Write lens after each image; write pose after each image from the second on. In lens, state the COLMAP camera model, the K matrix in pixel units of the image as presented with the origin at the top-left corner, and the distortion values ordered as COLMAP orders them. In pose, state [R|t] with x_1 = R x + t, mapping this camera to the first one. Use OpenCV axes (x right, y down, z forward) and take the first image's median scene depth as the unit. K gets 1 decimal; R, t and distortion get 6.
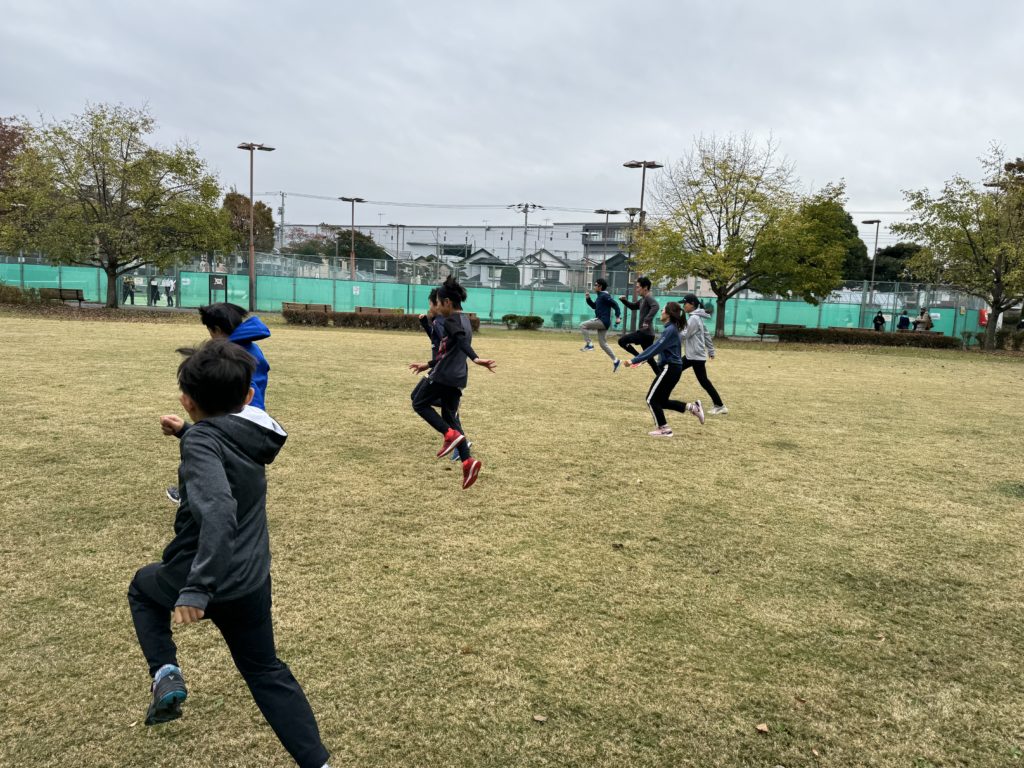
lens RADIAL K [[712.3, 0, 502.9], [0, 712.3, 385.9], [0, 0, 1]] dist [0.070404, -0.100672]
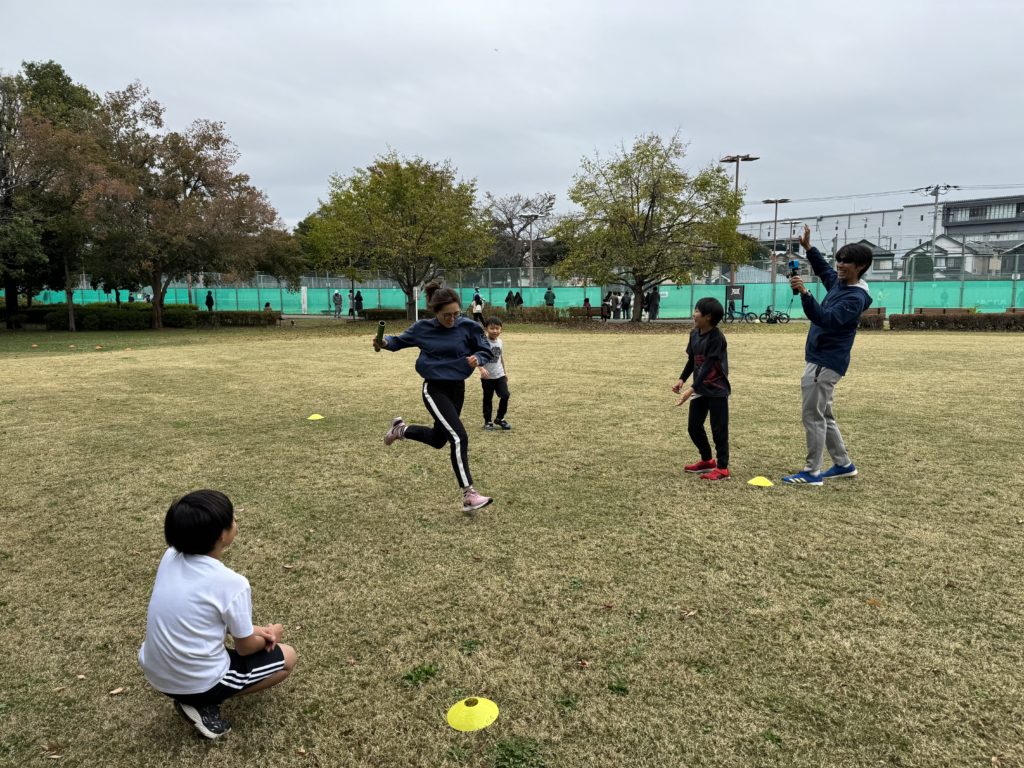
lens RADIAL K [[704.5, 0, 515.4], [0, 704.5, 387.4], [0, 0, 1]] dist [0.080770, -0.105548]
pose [[0.925198, -0.007199, -0.379415, -0.248281], [0.006162, 0.999973, -0.003949, -0.004131], [0.379434, 0.001316, 0.925218, -0.056513]]
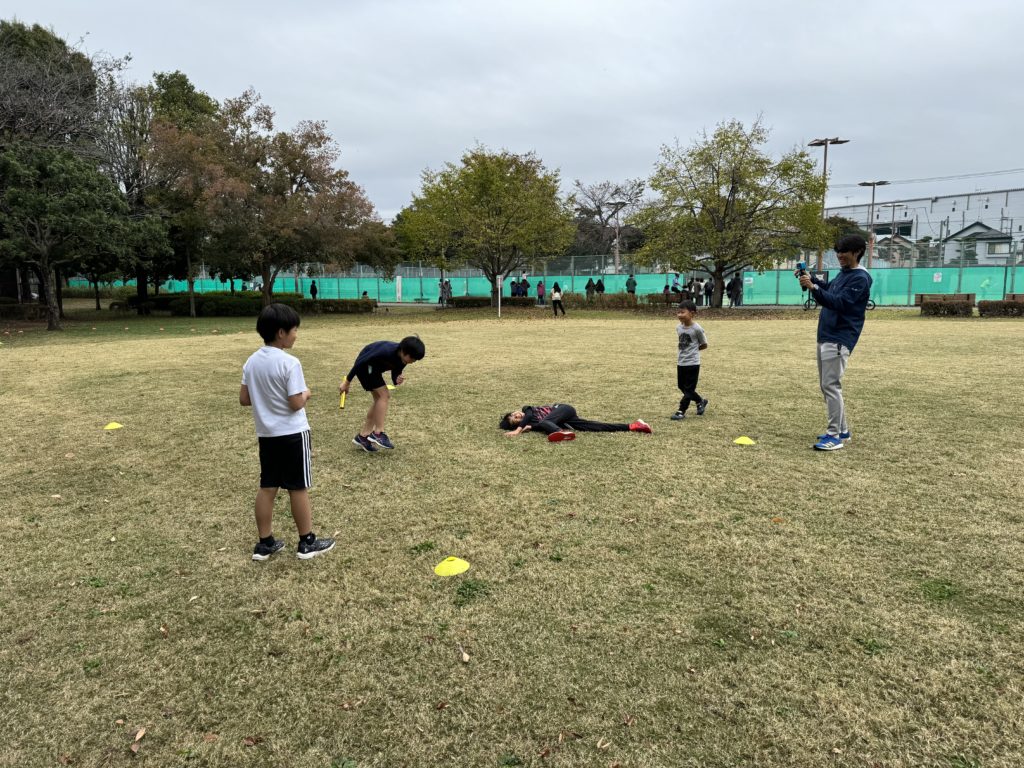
lens RADIAL K [[699.4, 0, 519.2], [0, 699.4, 384.8], [0, 0, 1]] dist [0.133165, -0.226428]
pose [[0.870826, 0.010326, -0.491483, -0.220399], [-0.006122, 0.999930, 0.010160, 0.000167], [0.491553, -0.005839, 0.870828, -0.077315]]
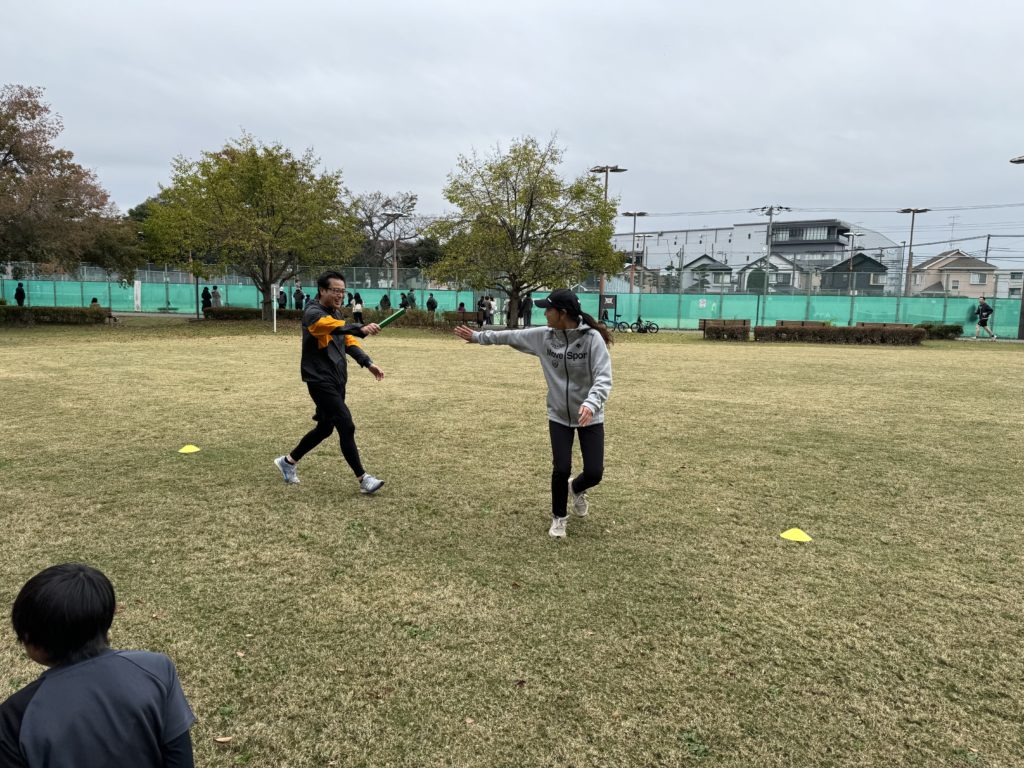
lens RADIAL K [[704.5, 0, 515.4], [0, 704.5, 387.4], [0, 0, 1]] dist [0.080770, -0.105548]
pose [[0.983000, -0.007915, -0.183434, -0.281595], [0.006745, 0.999953, -0.007002, -0.009852], [0.183481, 0.005646, 0.983007, -0.030975]]
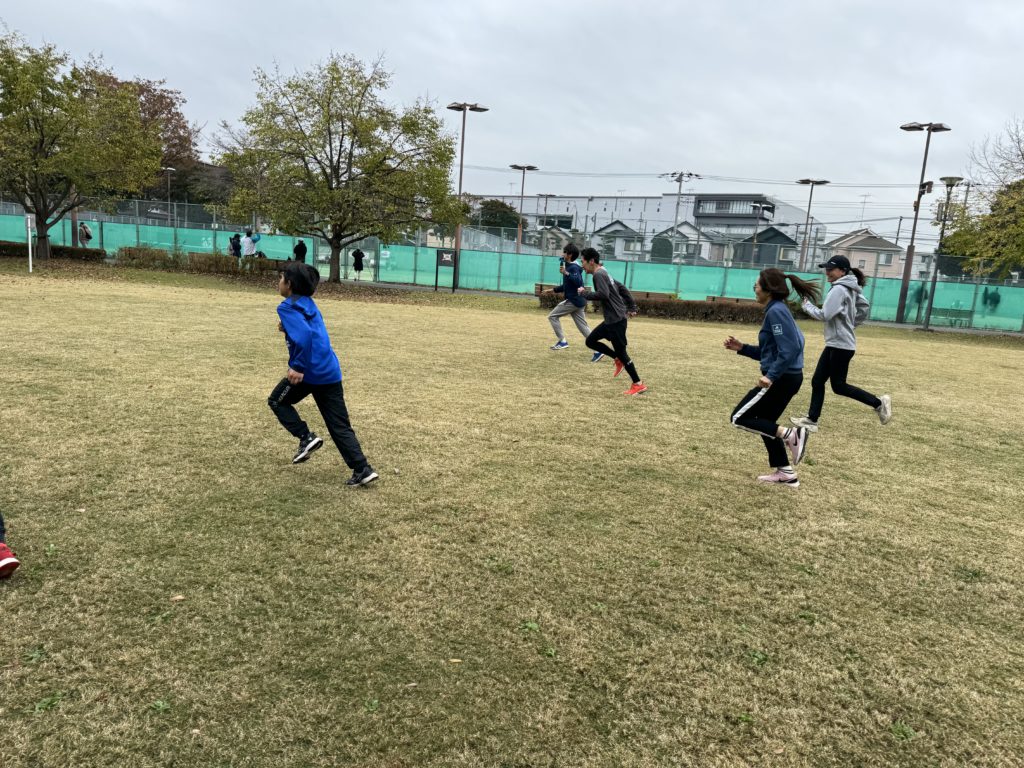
lens RADIAL K [[708.4, 0, 501.6], [0, 708.4, 365.8], [0, 0, 1]] dist [0.125612, -0.204958]
pose [[0.993227, 0.038435, -0.109653, -0.183473], [-0.036976, 0.999199, 0.015307, -0.020048], [0.110154, -0.011149, 0.993852, 0.095711]]
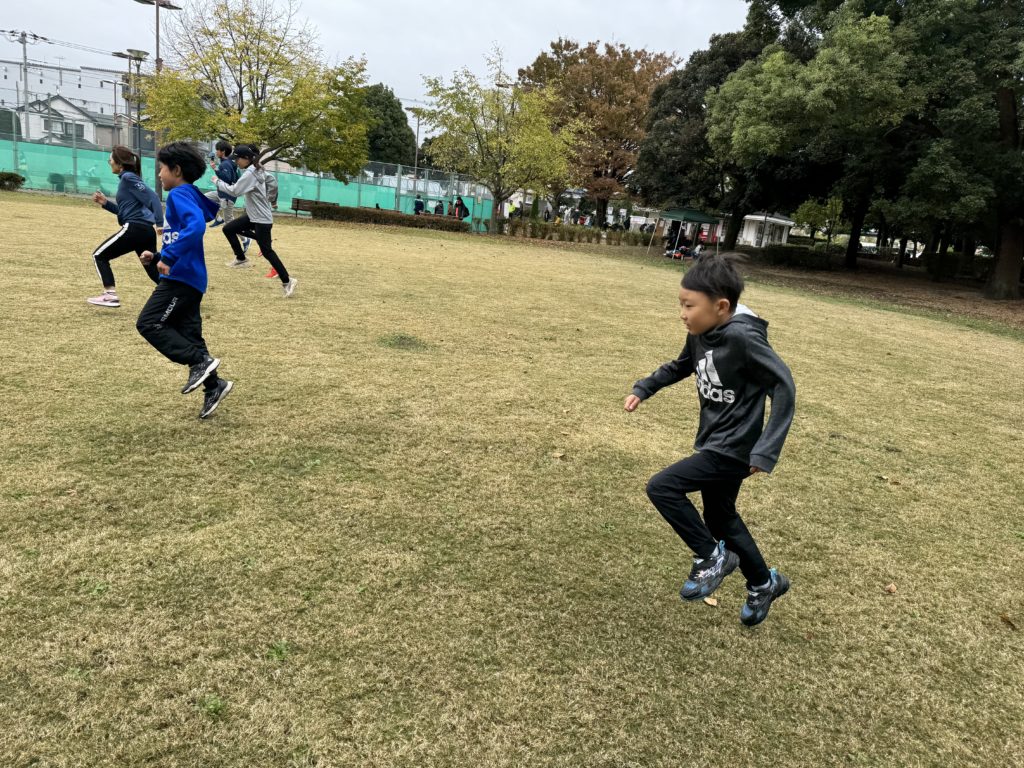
lens RADIAL K [[716.1, 0, 524.0], [0, 716.1, 382.9], [0, 0, 1]] dist [0.033904, -0.044058]
pose [[0.829761, -0.084374, 0.551705, 0.047170], [-0.002014, 0.988048, 0.154134, 0.006877], [-0.558115, -0.129006, 0.819674, -0.002831]]
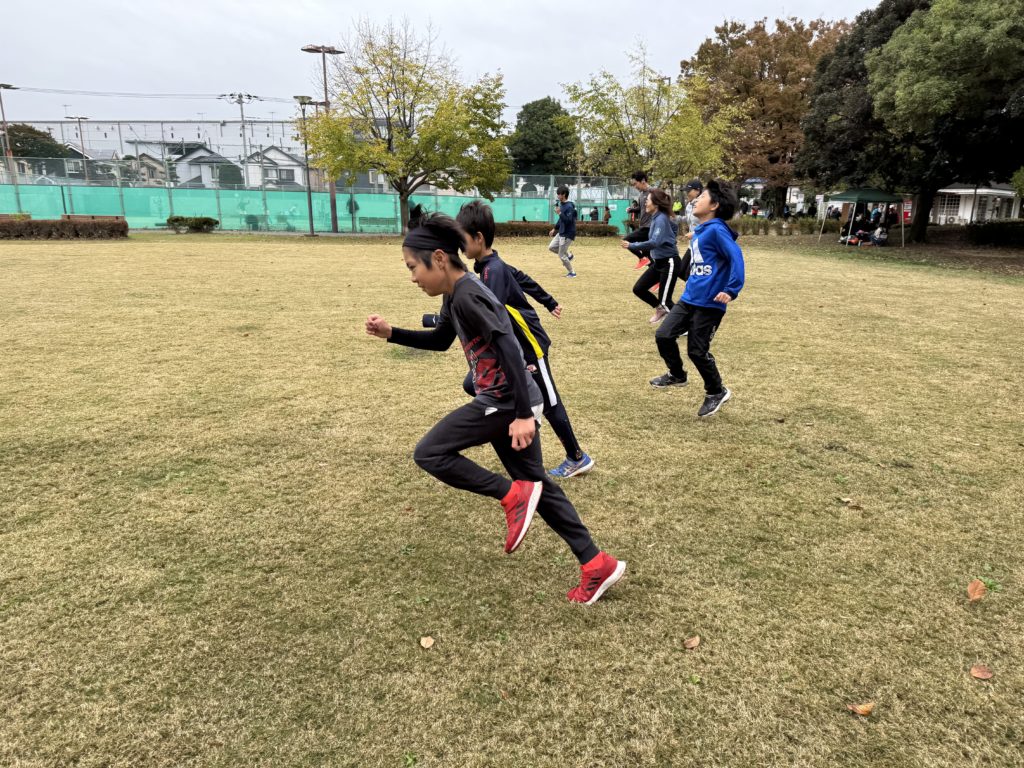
lens RADIAL K [[719.3, 0, 512.0], [0, 719.3, 384.0], [0, 0, 1]] dist [0.064663, -0.090490]
pose [[0.948118, -0.104130, 0.300382, 0.094253], [0.065674, 0.988609, 0.135420, 0.009919], [-0.311062, -0.108667, 0.944157, -0.017026]]
